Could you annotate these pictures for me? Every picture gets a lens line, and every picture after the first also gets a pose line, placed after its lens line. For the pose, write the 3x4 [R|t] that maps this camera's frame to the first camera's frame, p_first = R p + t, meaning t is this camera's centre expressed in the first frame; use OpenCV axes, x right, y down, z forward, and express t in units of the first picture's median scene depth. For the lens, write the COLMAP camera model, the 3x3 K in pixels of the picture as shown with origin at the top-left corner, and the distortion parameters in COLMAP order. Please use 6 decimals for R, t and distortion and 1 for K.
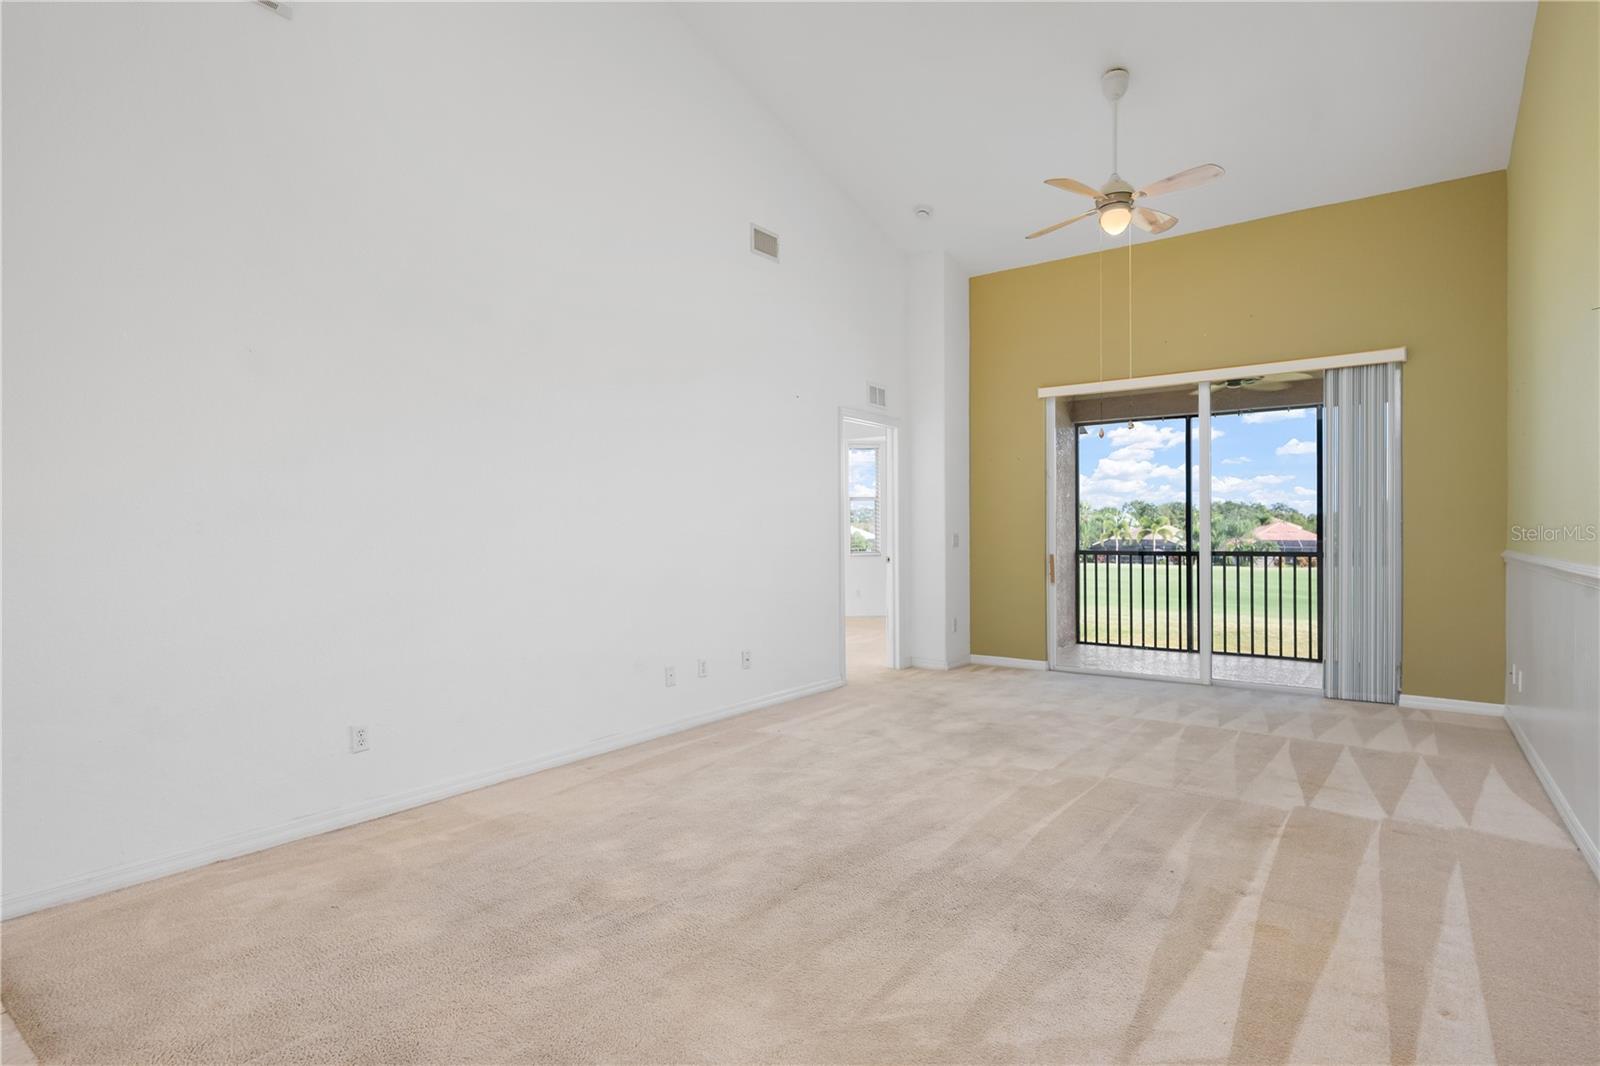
lens RADIAL K [[805.1, 0, 796.0], [0, 805.1, 534.5], [0, 0, 1]] dist [0.001069, 0.000385]
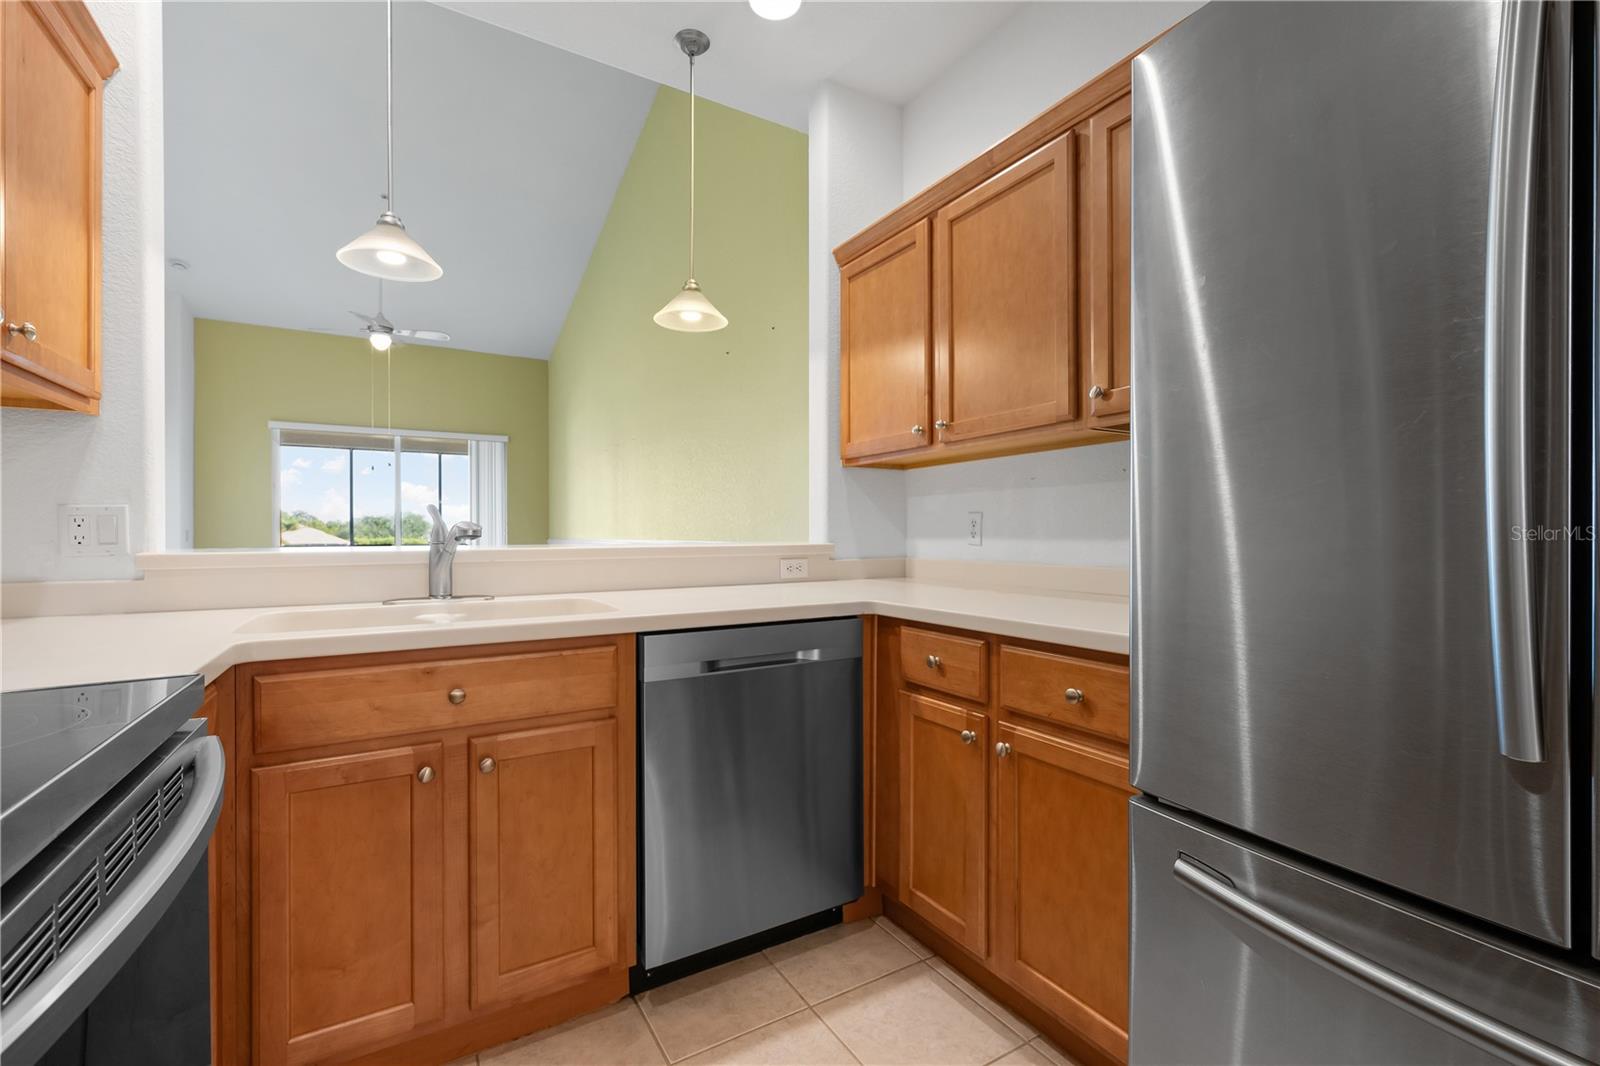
lens RADIAL K [[690.2, 0, 806.3], [0, 690.2, 535.2], [0, 0, 1]] dist [-0.000339, -0.000352]
pose [[0.380429, -0.000537, 0.924810, -0.462601], [0.006015, 0.999980, -0.001894, 0.016988], [-0.924790, 0.006283, 0.380425, -0.280426]]
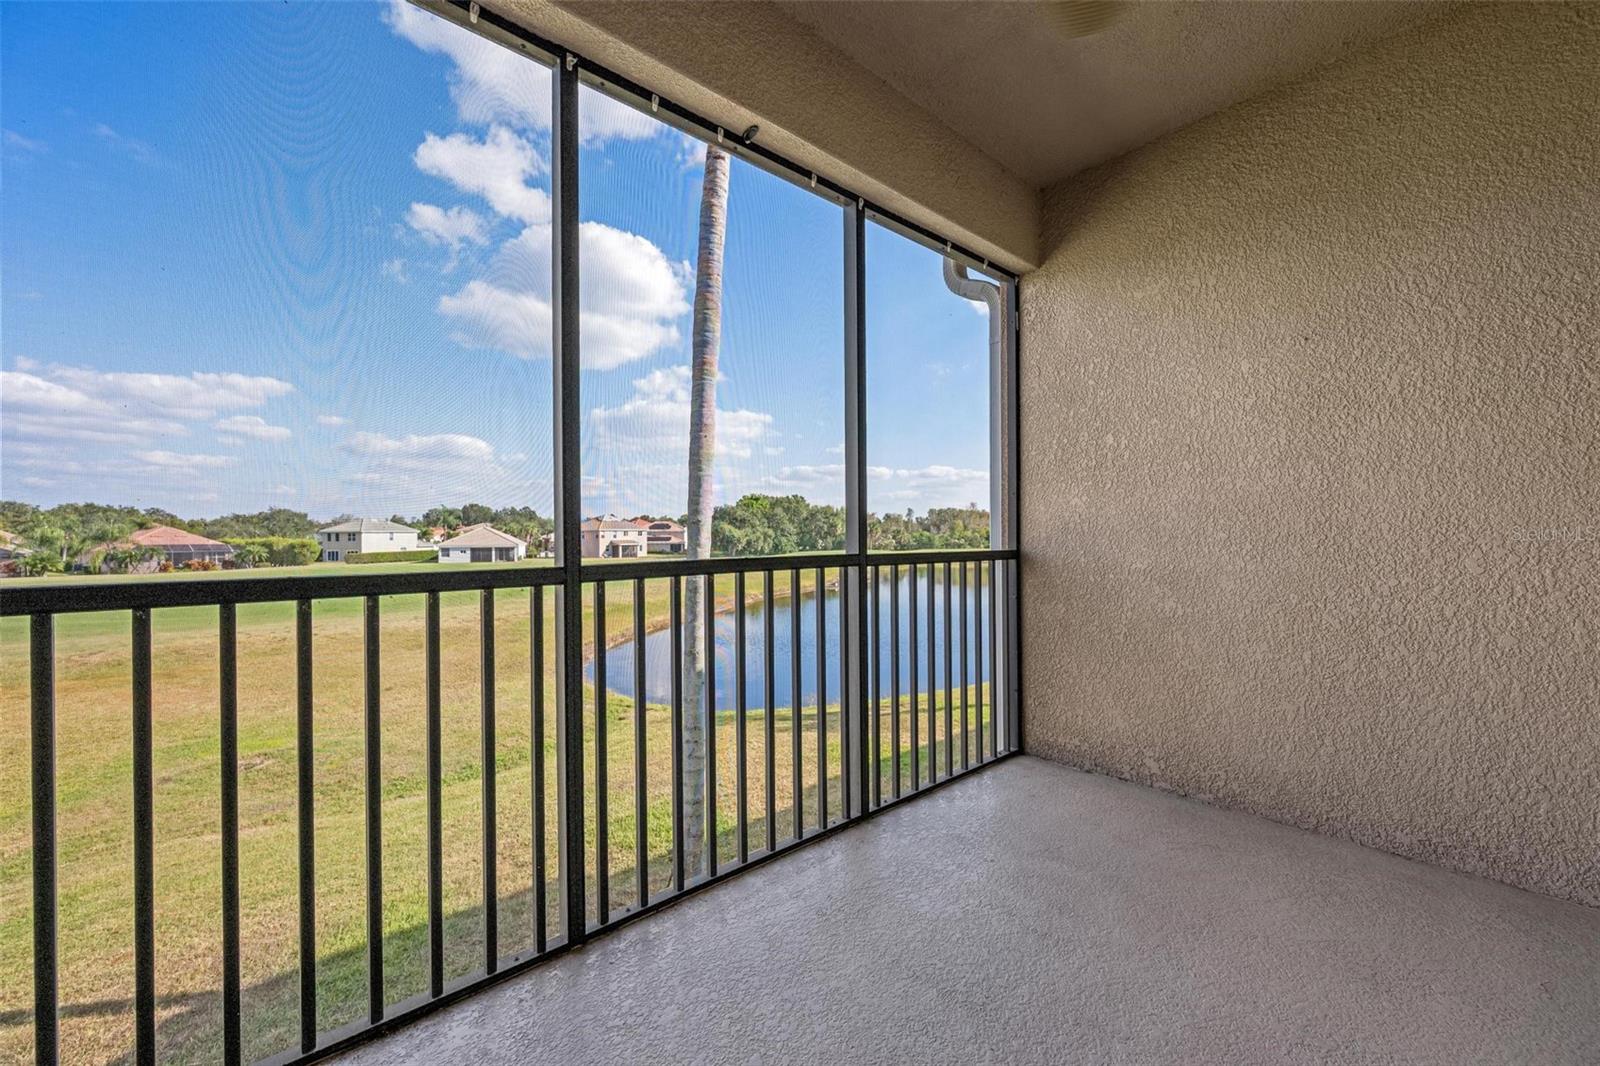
lens RADIAL K [[622.4, 0, 796.9], [0, 622.4, 536.5], [0, 0, 1]] dist [0.000124, -0.000001]
pose [[0.219817, -0.002204, 0.975539, 0.419727], [0.006109, 0.999981, 0.000883, 0.015194], [-0.975522, 0.005766, 0.219827, 1.219928]]
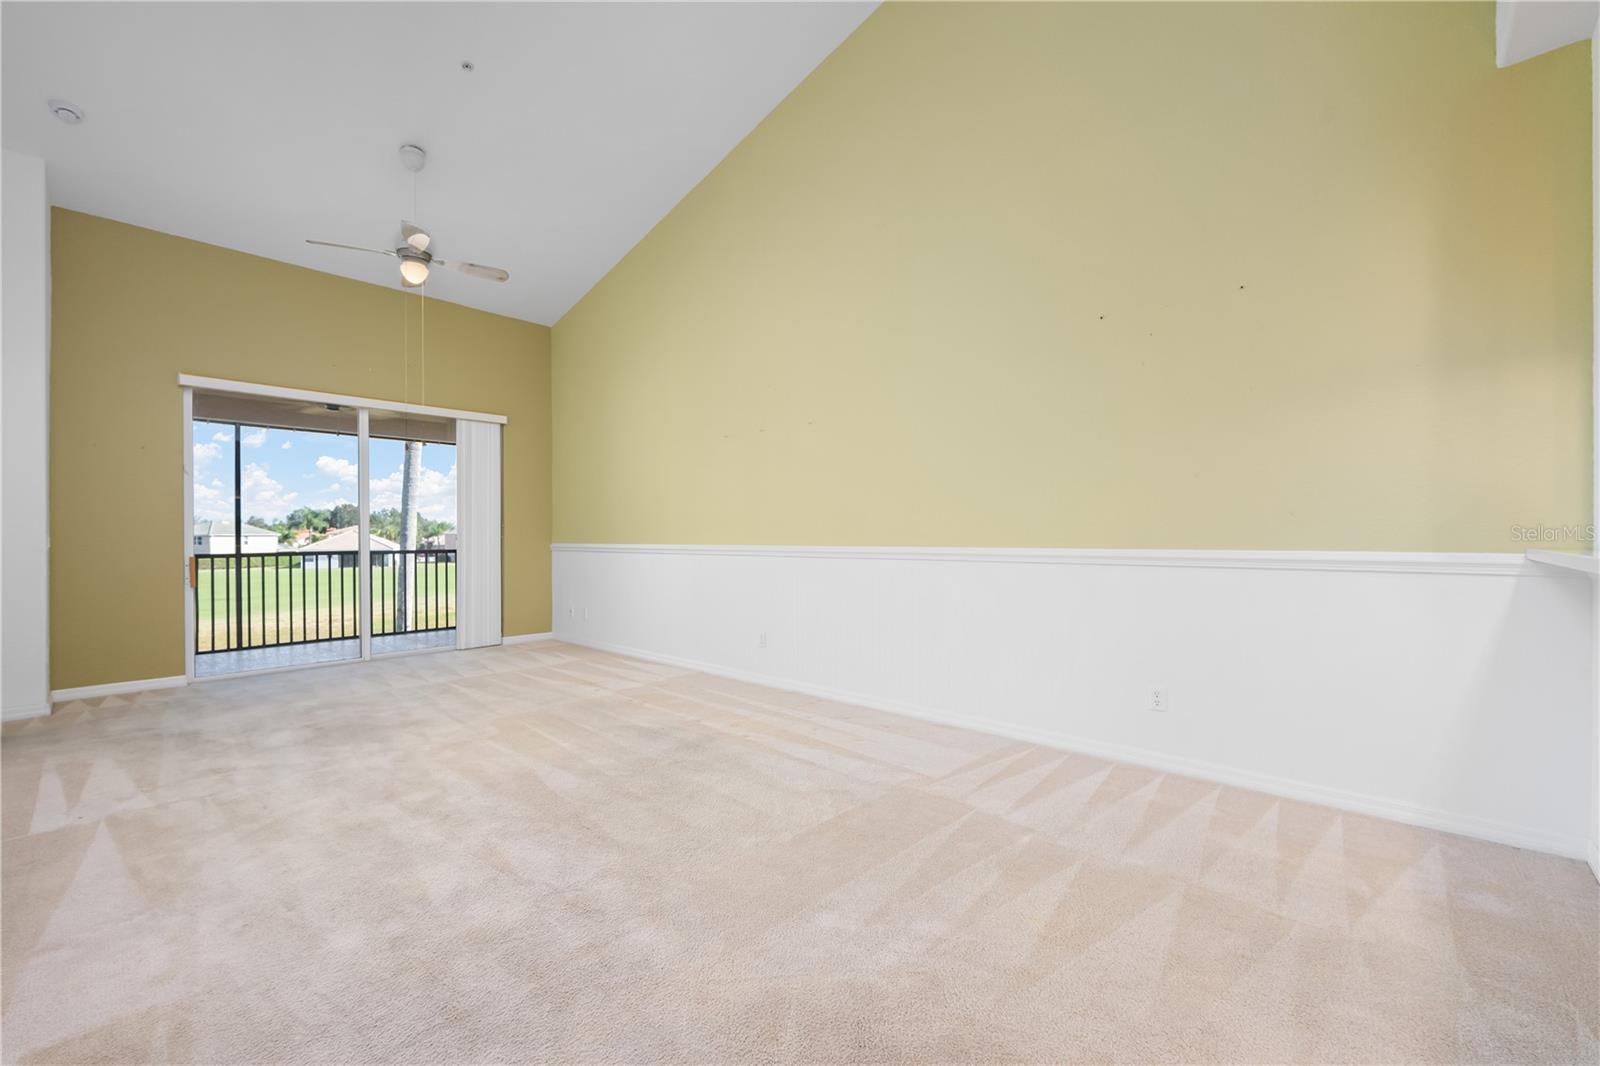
lens RADIAL K [[655.9, 0, 806.7], [0, 655.9, 535.7], [0, 0, 1]] dist [-0.001155, 0.000154]
pose [[0.097586, 0.001599, 0.995226, -0.397785], [0.008151, 0.999964, -0.002406, 0.007737], [-0.995194, 0.008347, 0.097569, 0.252410]]
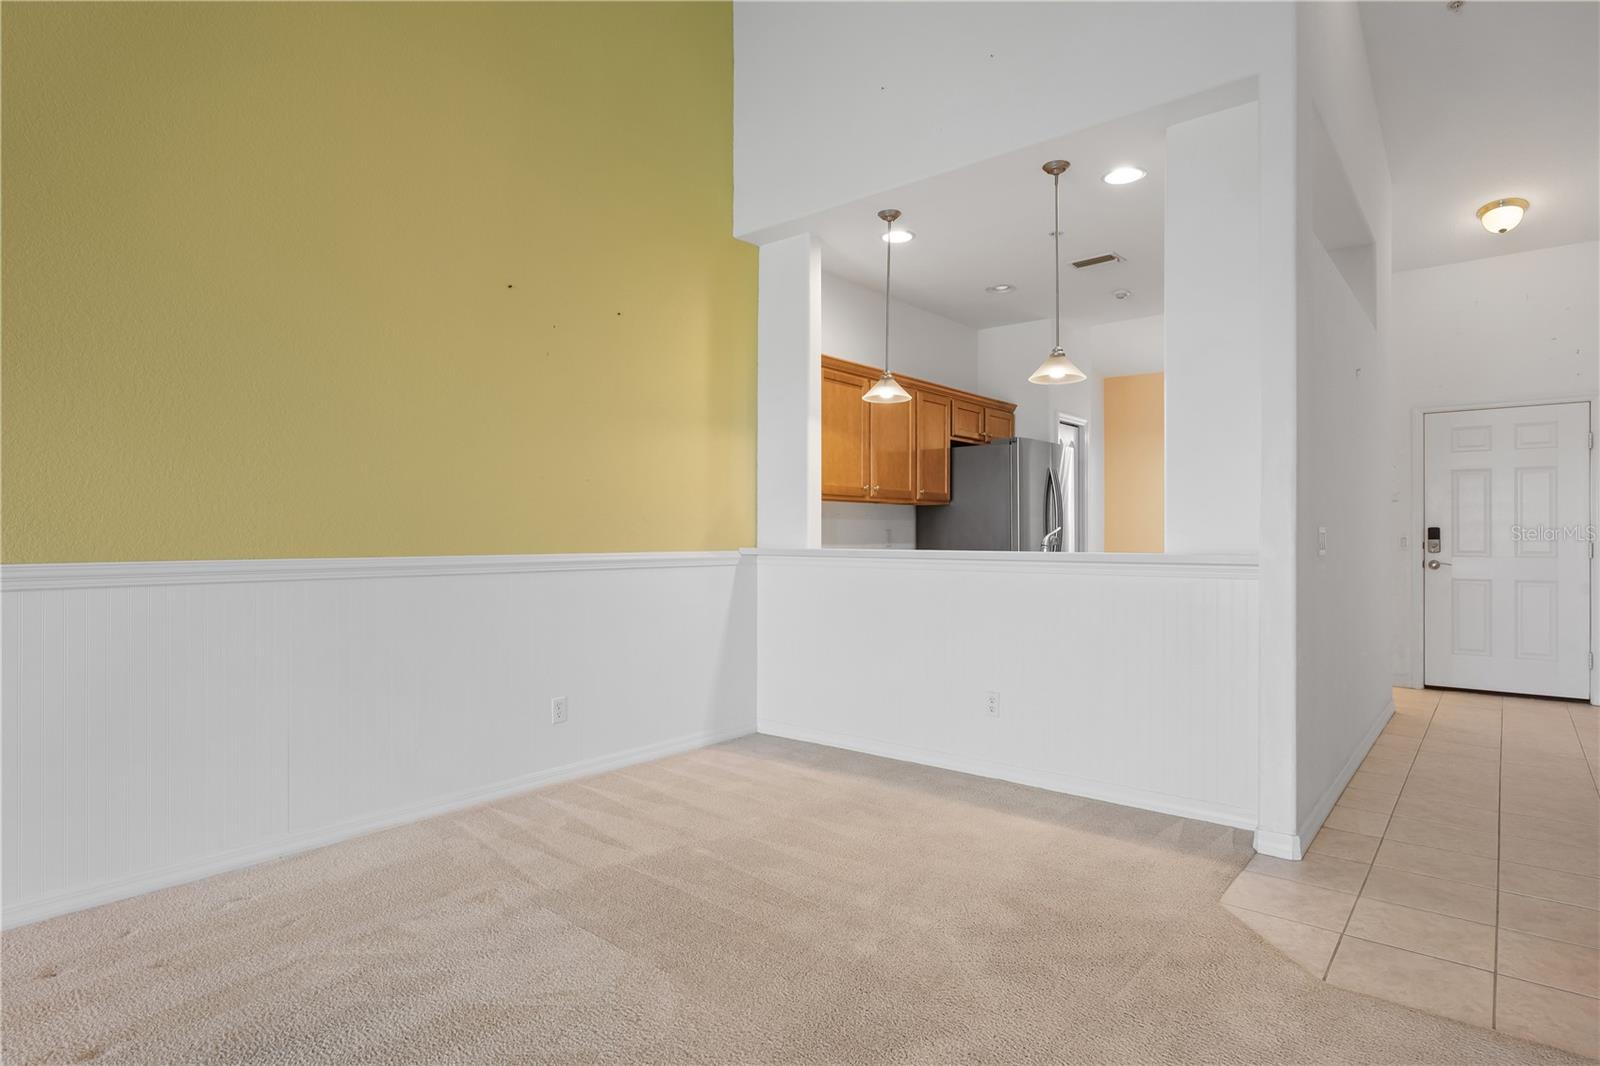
lens RADIAL K [[866.3, 0, 806.4], [0, 866.3, 534.1], [0, 0, 1]] dist [0.000647, 0.000127]
pose [[-0.999154, 0.001425, 0.041093, -0.065246], [0.001560, 0.999994, 0.003240, 0.002698], [-0.041088, 0.003301, -0.999150, 0.677662]]
